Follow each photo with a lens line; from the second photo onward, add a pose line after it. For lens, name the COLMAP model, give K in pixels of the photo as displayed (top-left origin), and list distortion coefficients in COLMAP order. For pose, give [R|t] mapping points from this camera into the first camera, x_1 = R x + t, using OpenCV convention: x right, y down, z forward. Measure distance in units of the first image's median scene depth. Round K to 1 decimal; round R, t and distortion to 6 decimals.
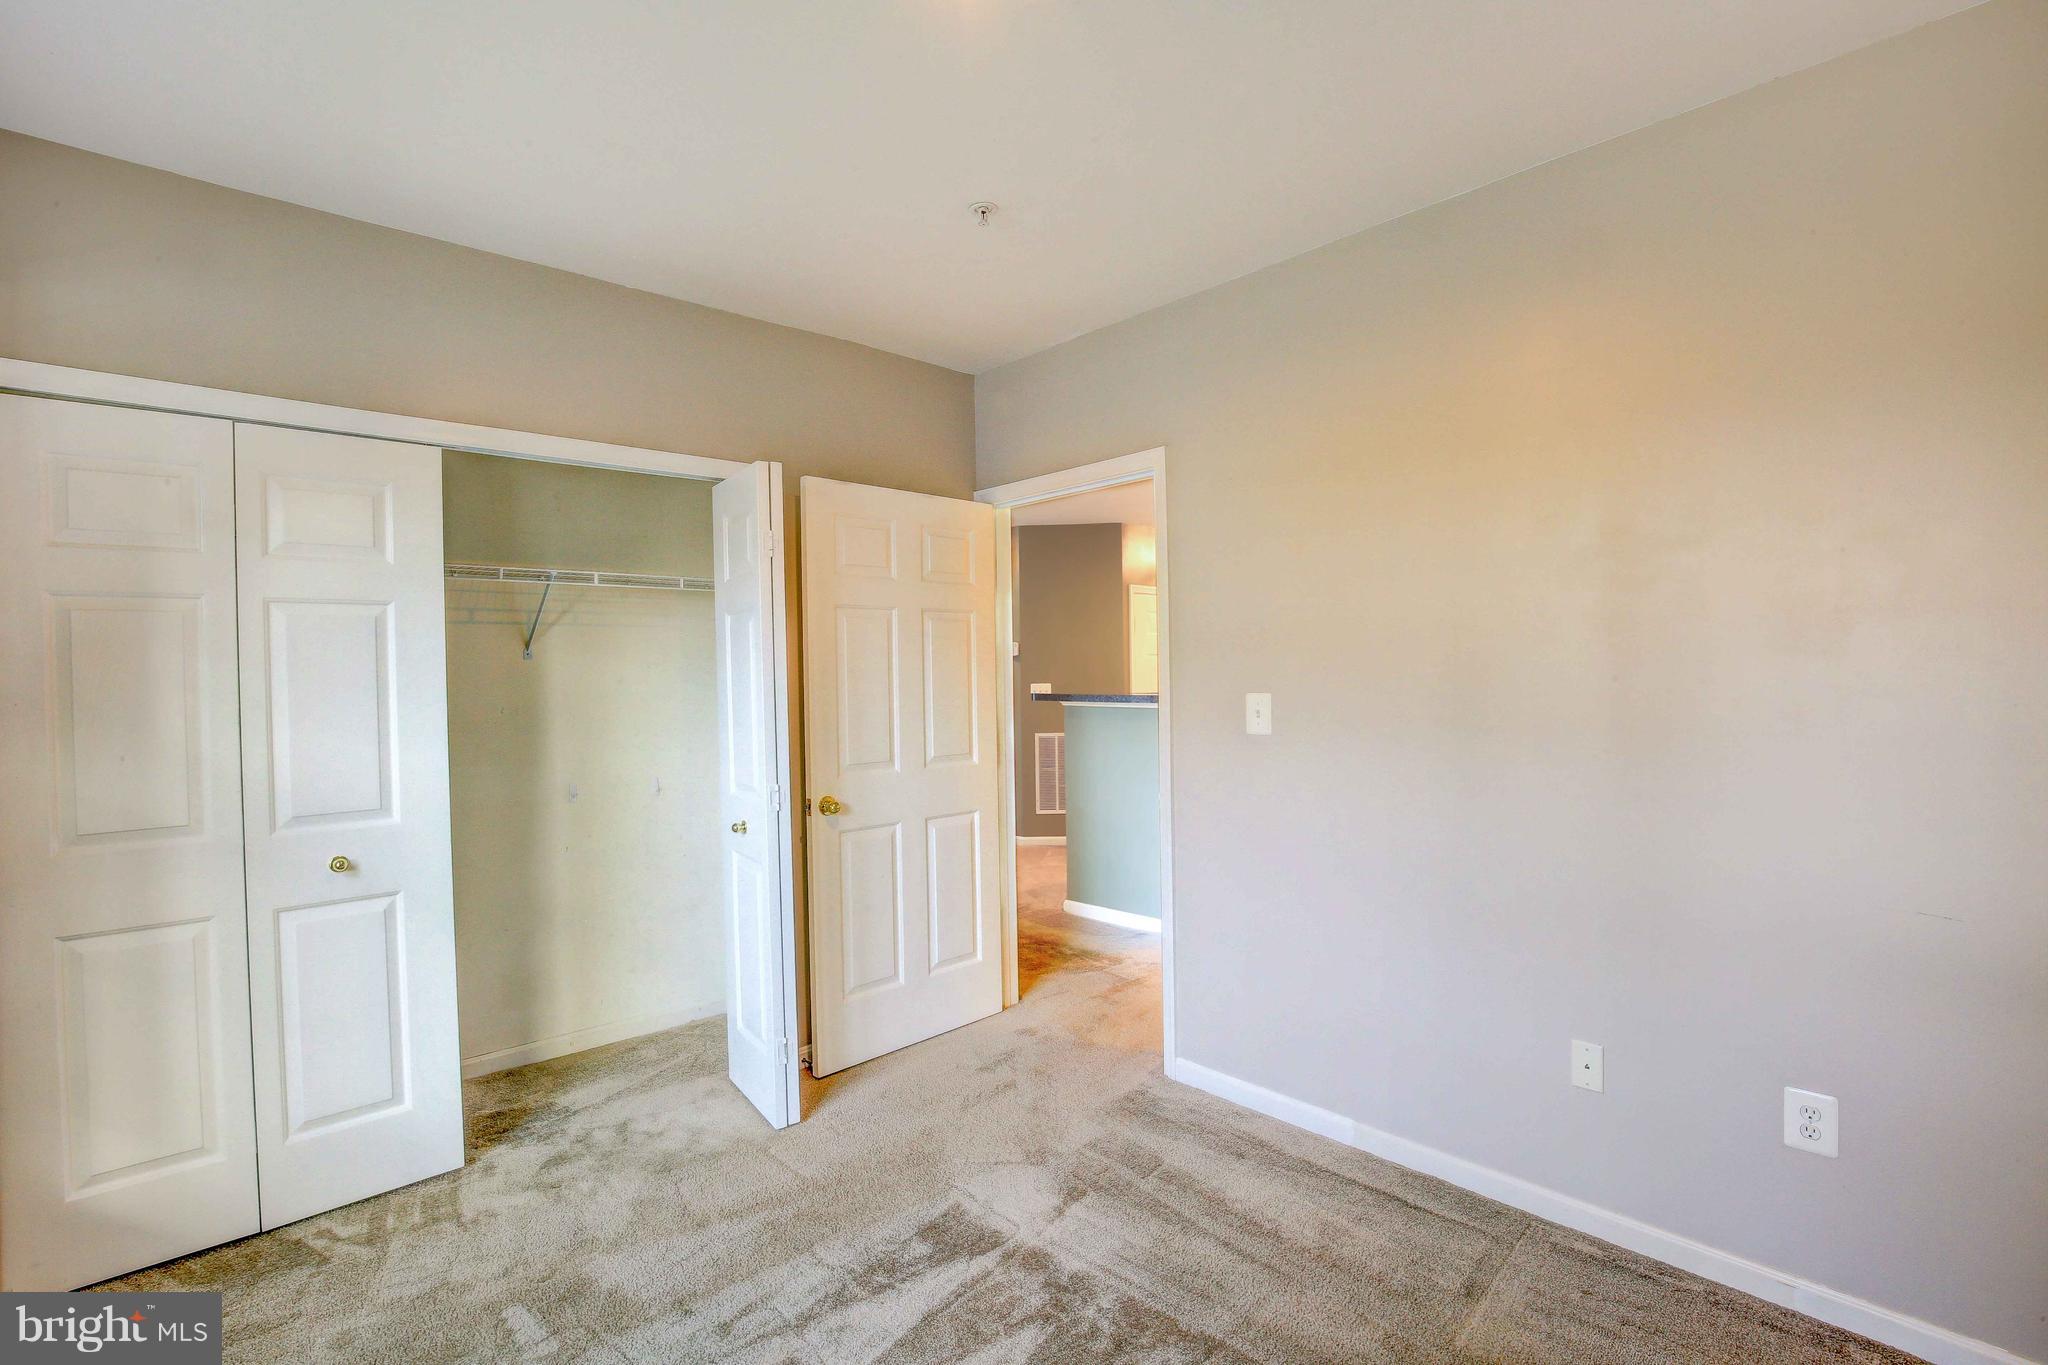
lens RADIAL K [[937.8, 0, 1021.4], [0, 937.8, 683.5], [0, 0, 1]] dist [-0.034805, 0.005767]
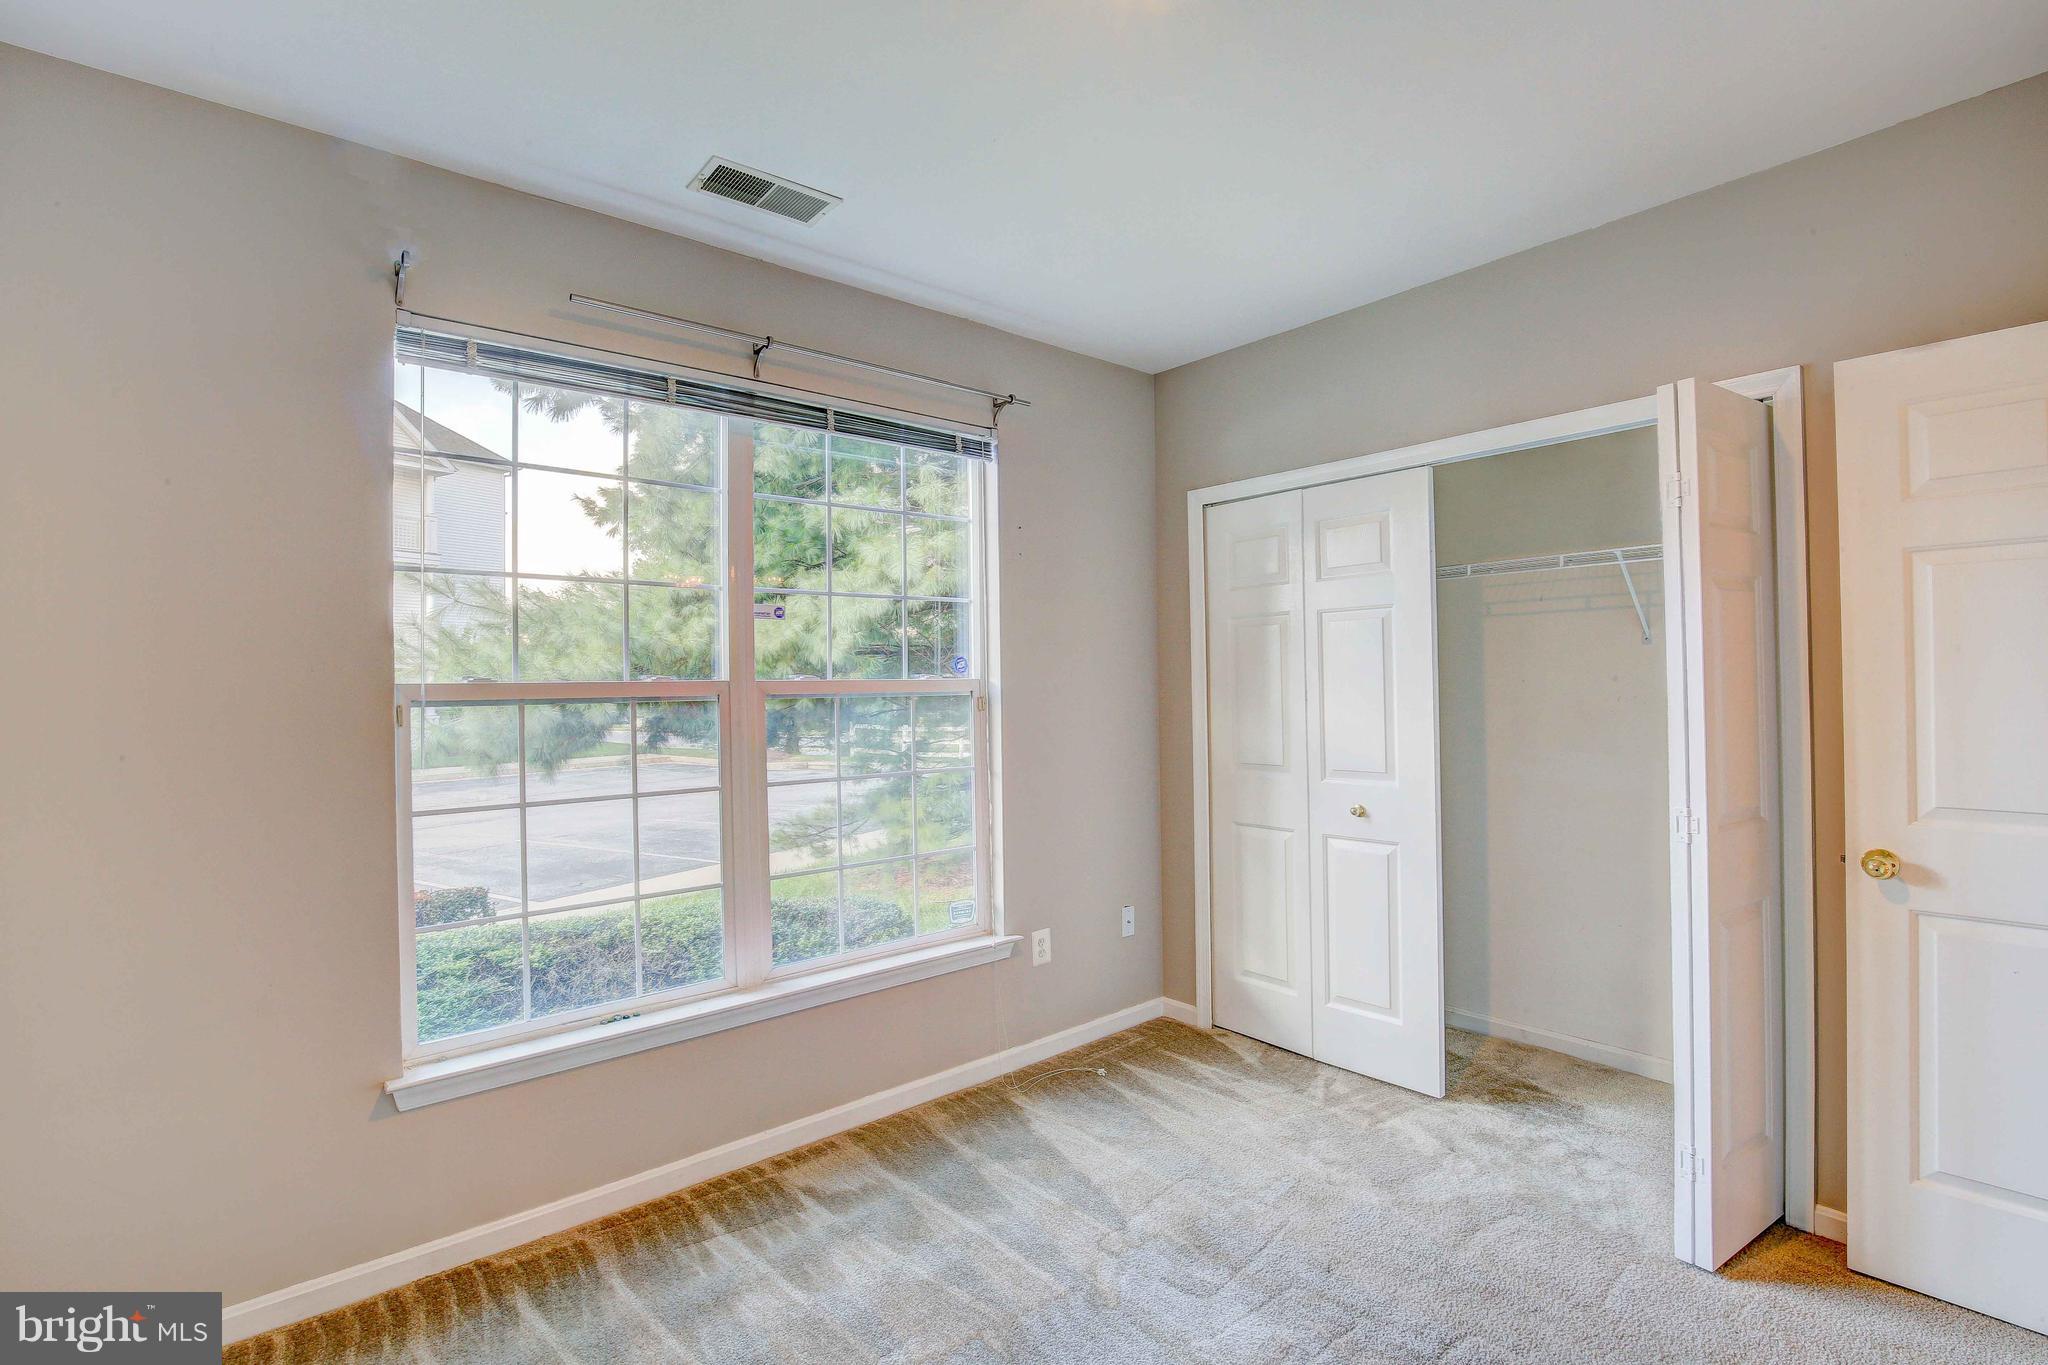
lens RADIAL K [[937.8, 0, 1027.0], [0, 937.8, 685.0], [0, 0, 1]] dist [-0.034805, 0.005767]
pose [[-0.048789, 0.019662, -0.998616, 0.573365], [0.004370, 0.999801, 0.019472, -0.008504], [0.998800, -0.003414, -0.048865, 0.577789]]
